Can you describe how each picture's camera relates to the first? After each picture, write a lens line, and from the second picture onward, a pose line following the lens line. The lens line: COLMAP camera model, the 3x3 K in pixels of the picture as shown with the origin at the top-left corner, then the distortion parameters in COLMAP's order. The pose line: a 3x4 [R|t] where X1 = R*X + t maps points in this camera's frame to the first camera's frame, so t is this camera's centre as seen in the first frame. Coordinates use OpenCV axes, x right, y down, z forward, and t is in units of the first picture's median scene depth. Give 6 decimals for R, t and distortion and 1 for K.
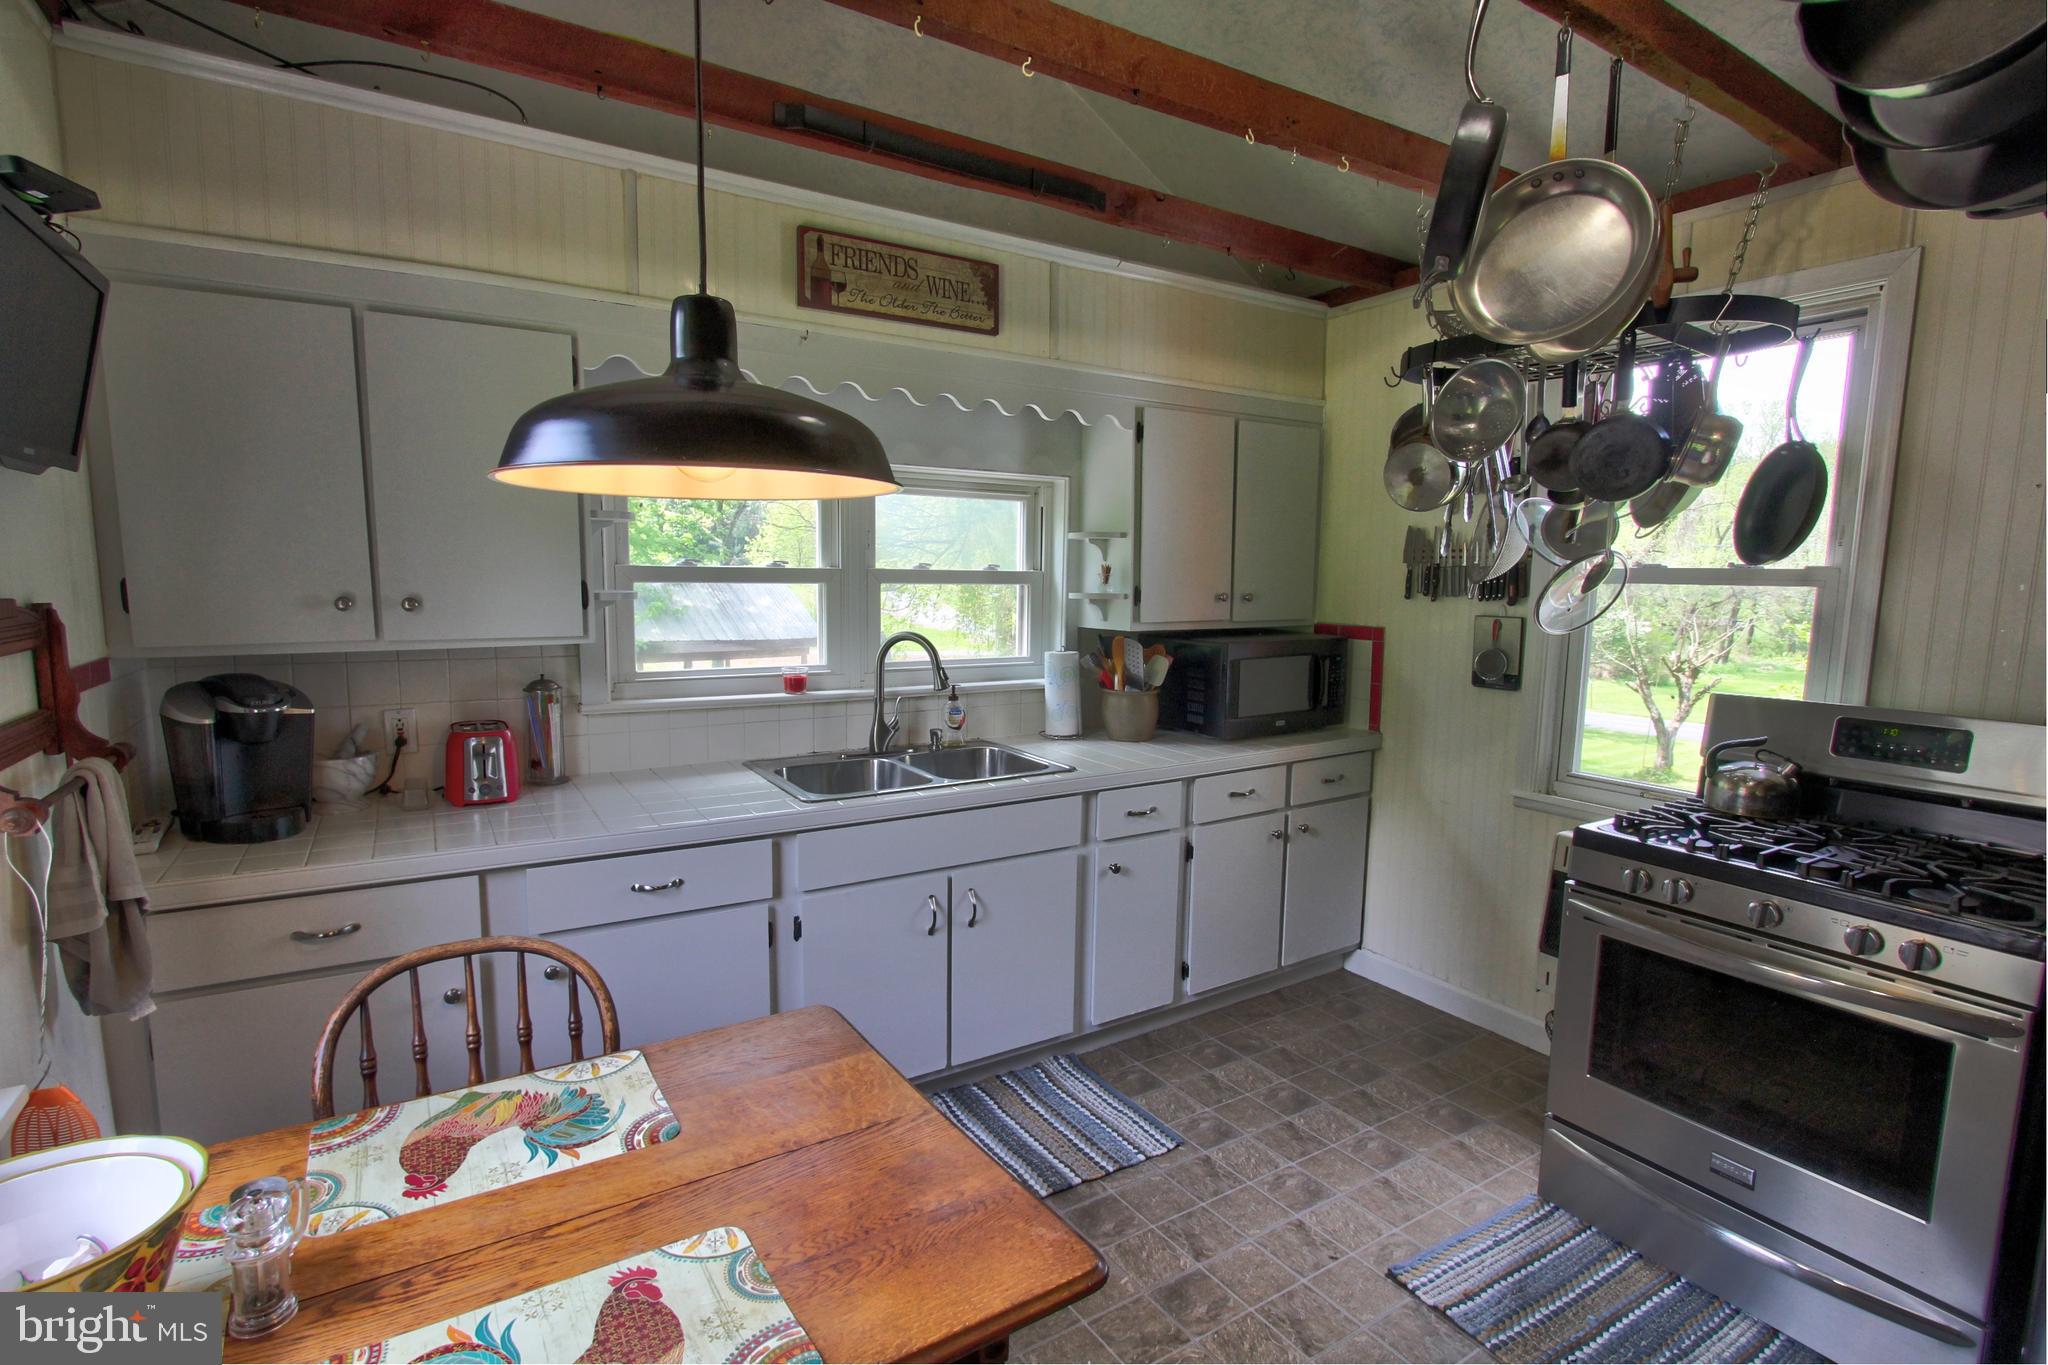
lens RADIAL K [[965.2, 0, 1017.0], [0, 965.2, 688.0], [0, 0, 1]] dist [-0.020989, 0.005119]
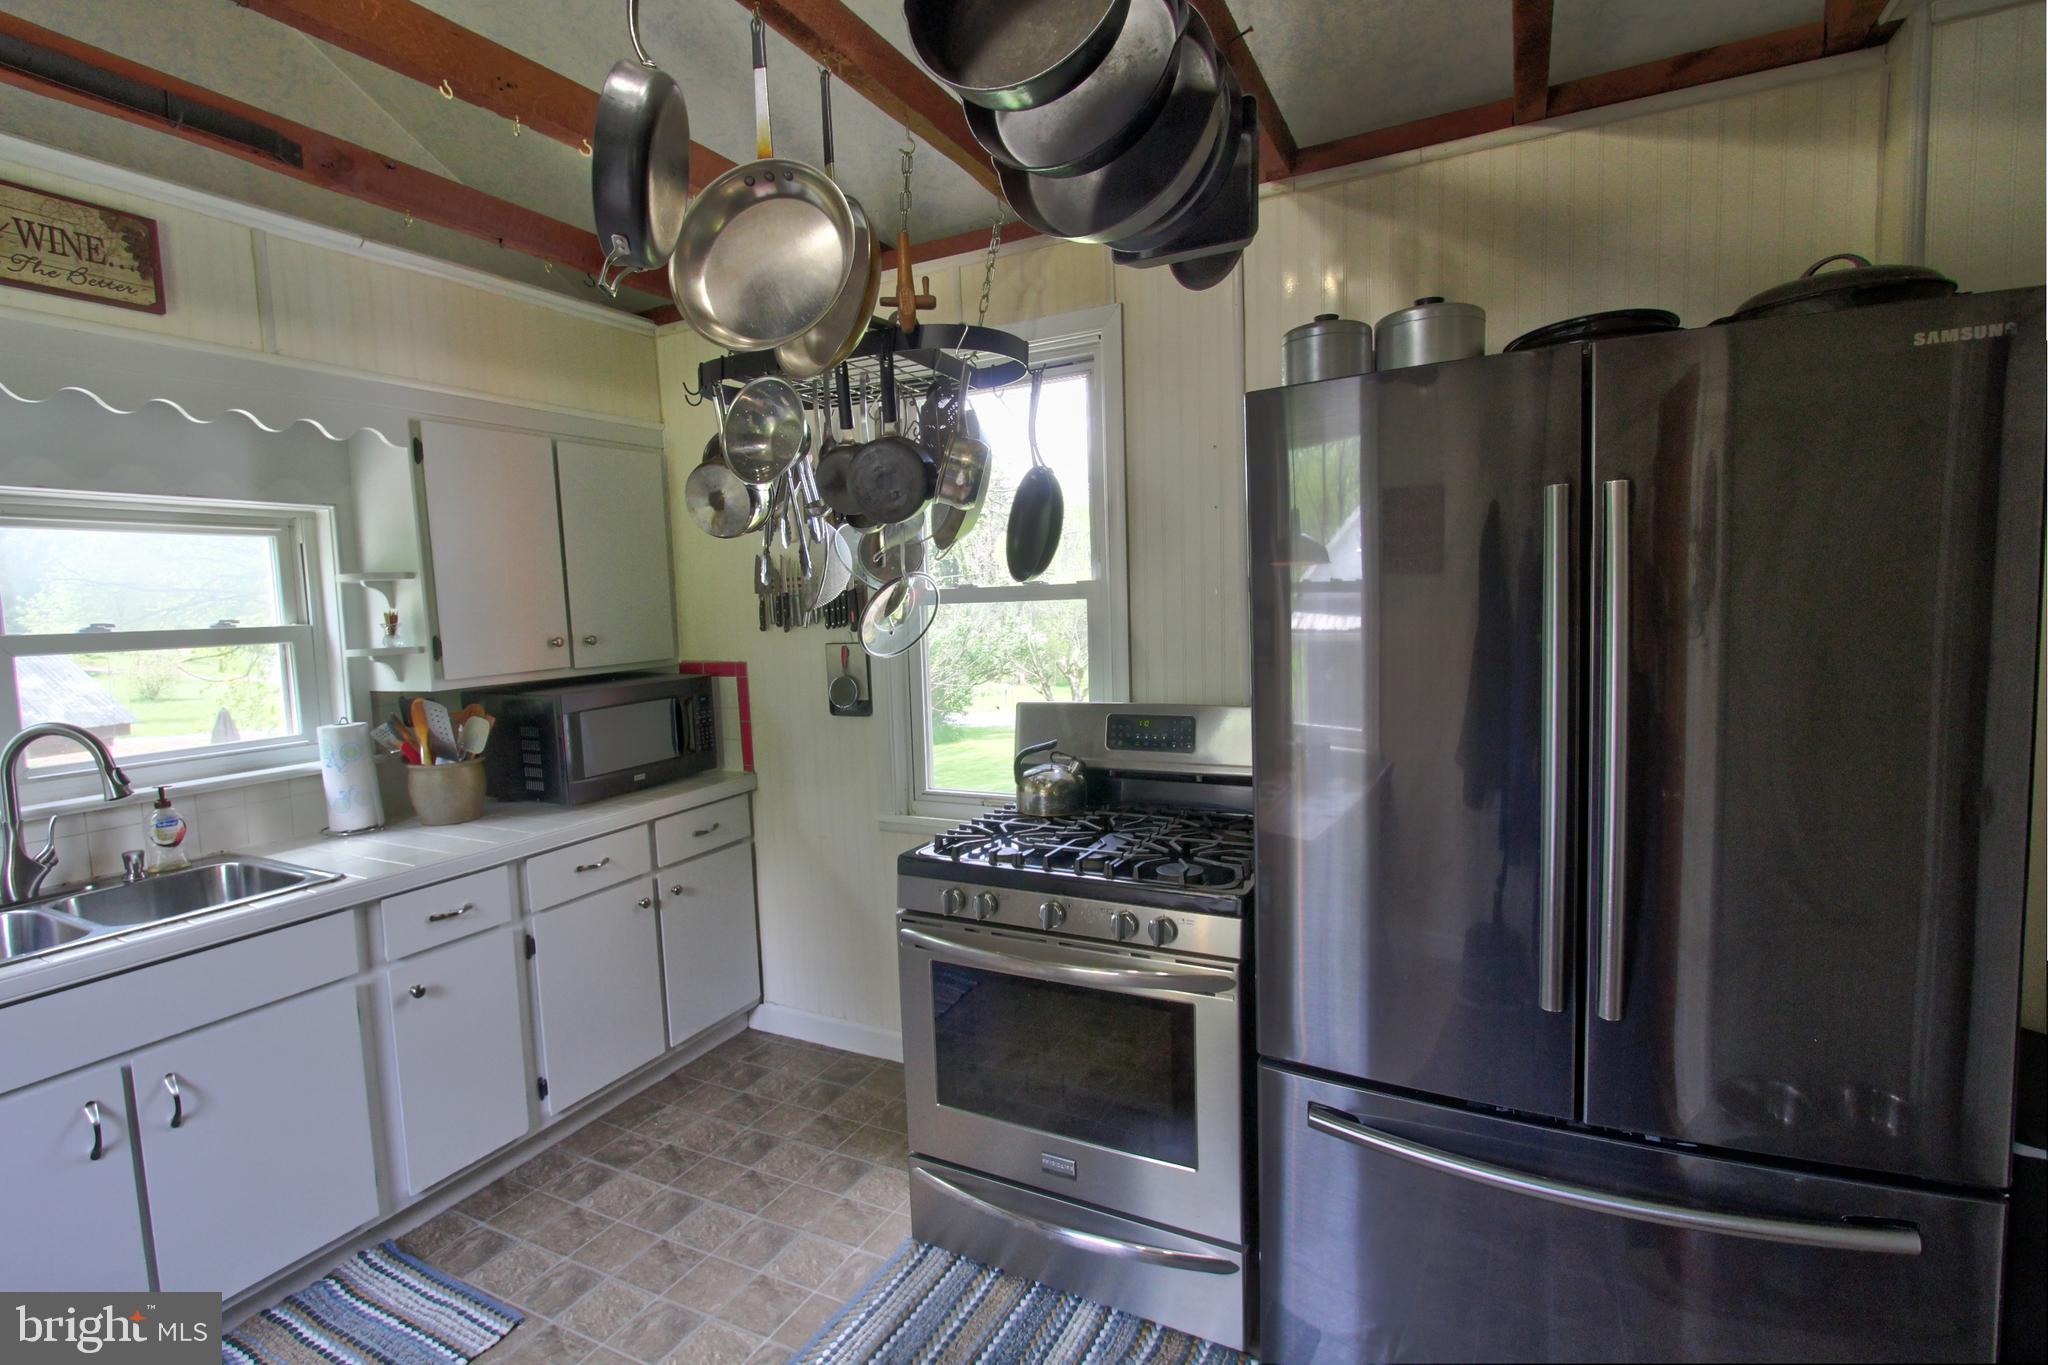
lens RADIAL K [[962.9, 0, 996.8], [0, 962.9, 681.4], [0, 0, 1]] dist [-0.020706, 0.004469]
pose [[0.862840, -0.086642, 0.497996, 0.153163], [0.107940, 0.994058, -0.014072, -0.004849], [-0.493818, 0.065895, 0.867065, 0.068840]]
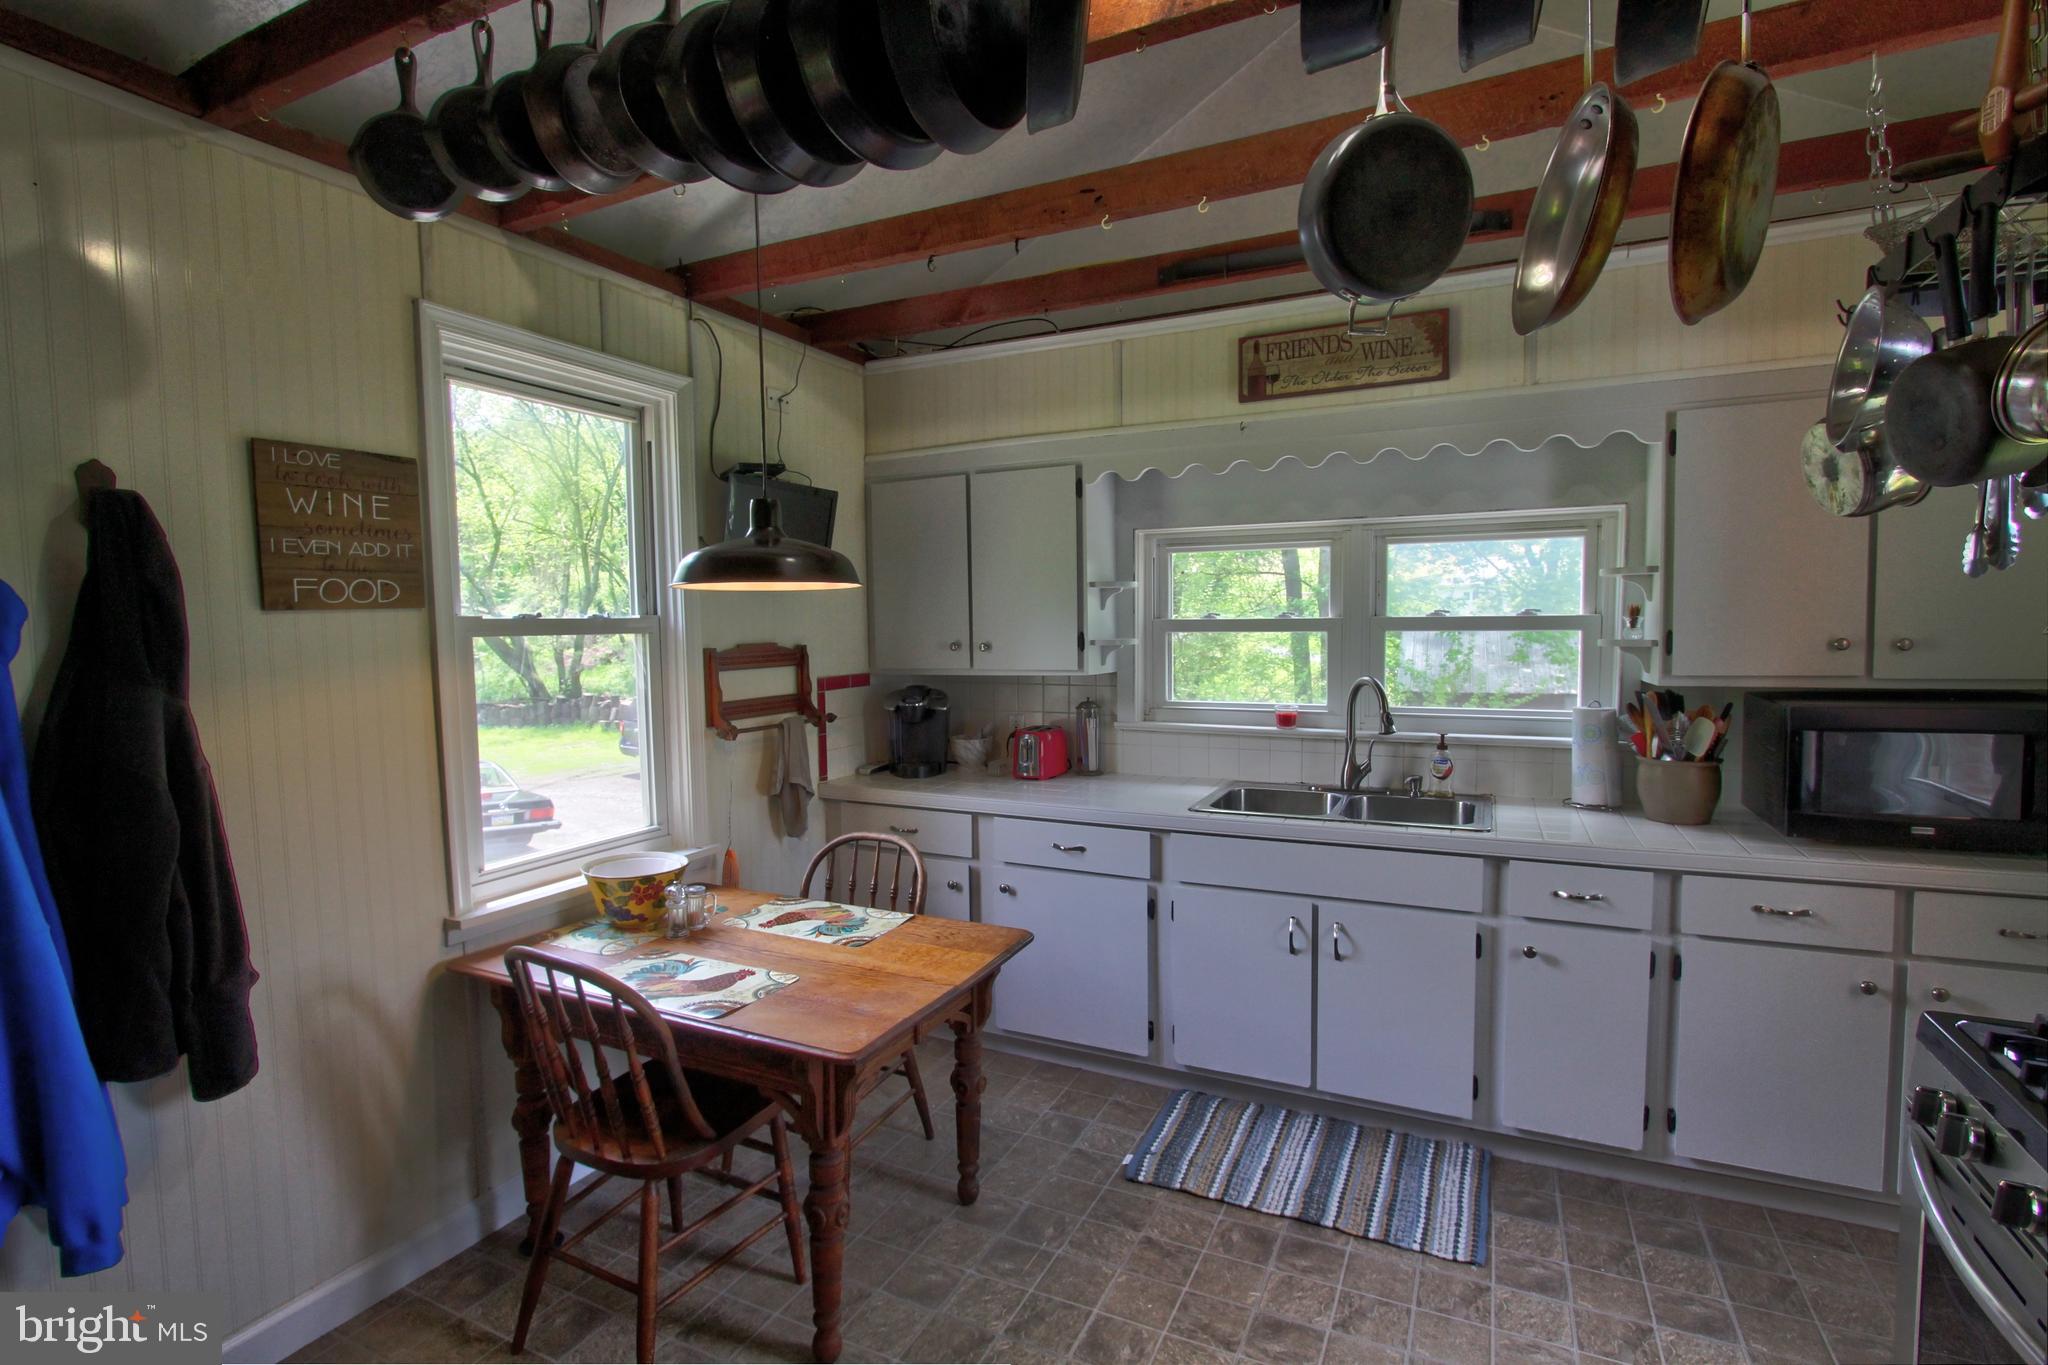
lens RADIAL K [[967.3, 0, 1004.7], [0, 967.3, 690.4], [0, 0, 1]] dist [-0.017354, 0.002519]
pose [[0.530517, 0.039745, -0.846742, 0.615665], [-0.081723, 0.996645, -0.004421, -0.007680], [0.843726, 0.071544, 0.531985, 0.123301]]
